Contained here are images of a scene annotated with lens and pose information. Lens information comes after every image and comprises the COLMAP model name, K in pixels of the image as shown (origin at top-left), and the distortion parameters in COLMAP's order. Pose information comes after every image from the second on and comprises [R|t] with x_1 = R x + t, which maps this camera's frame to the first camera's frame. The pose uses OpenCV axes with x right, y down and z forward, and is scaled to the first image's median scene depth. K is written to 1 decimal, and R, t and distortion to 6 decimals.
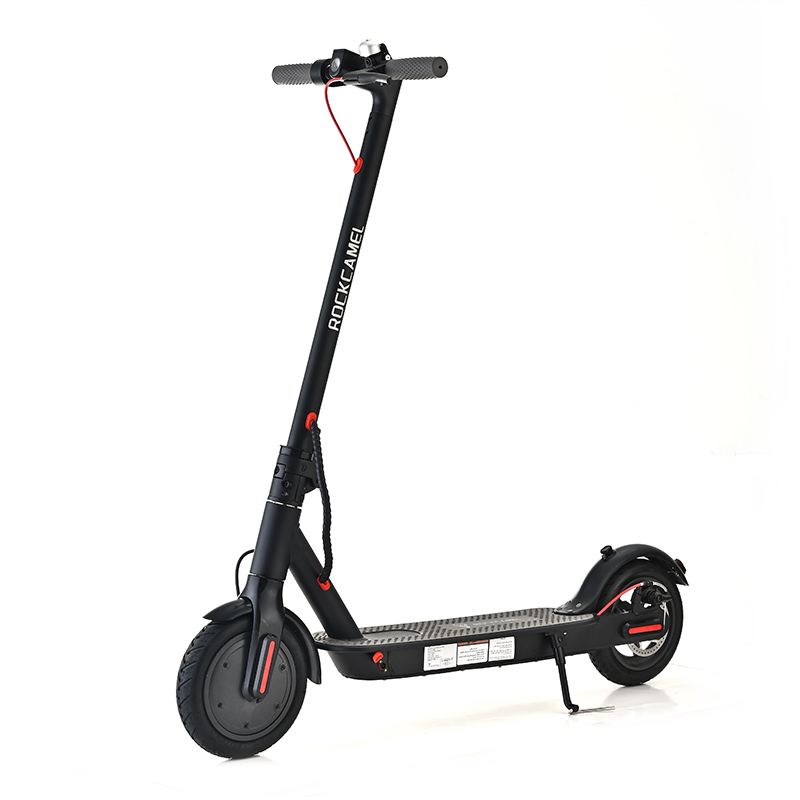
lens RADIAL K [[2133.4, 0, 400.0], [0, 2133.4, 400.0], [0, 0, 1]] dist [-0.099822, -0.917774]
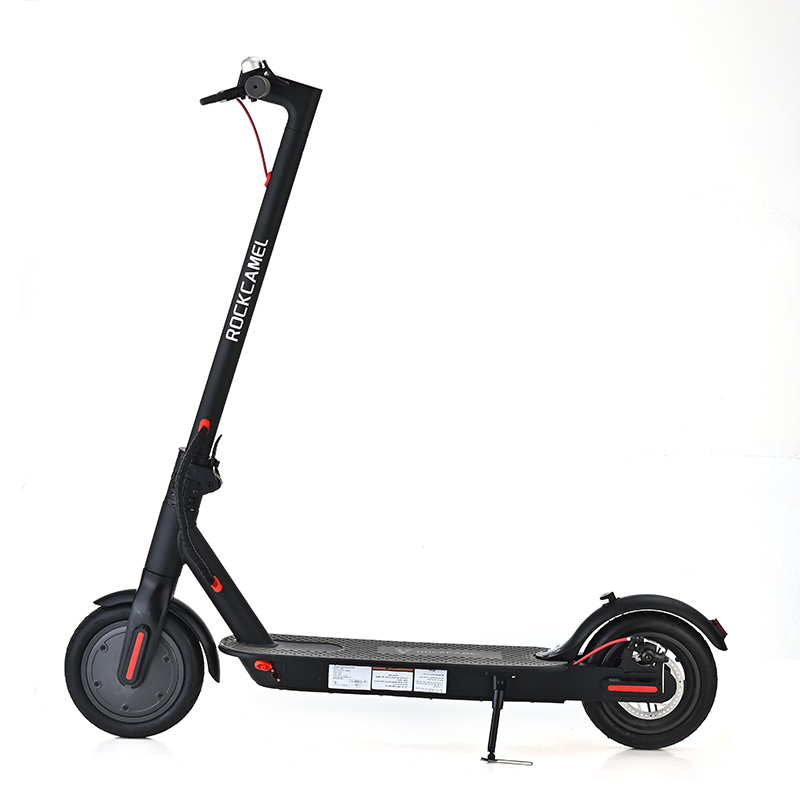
lens RADIAL K [[2133.4, 0, 400.0], [0, 2133.4, 400.0], [0, 0, 1]] dist [-0.099822, -0.917774]
pose [[0.788511, 0.084723, -0.609157, 0.638344], [-0.071899, 0.996373, 0.045509, -0.055086], [0.610803, 0.007913, 0.791743, 0.234687]]
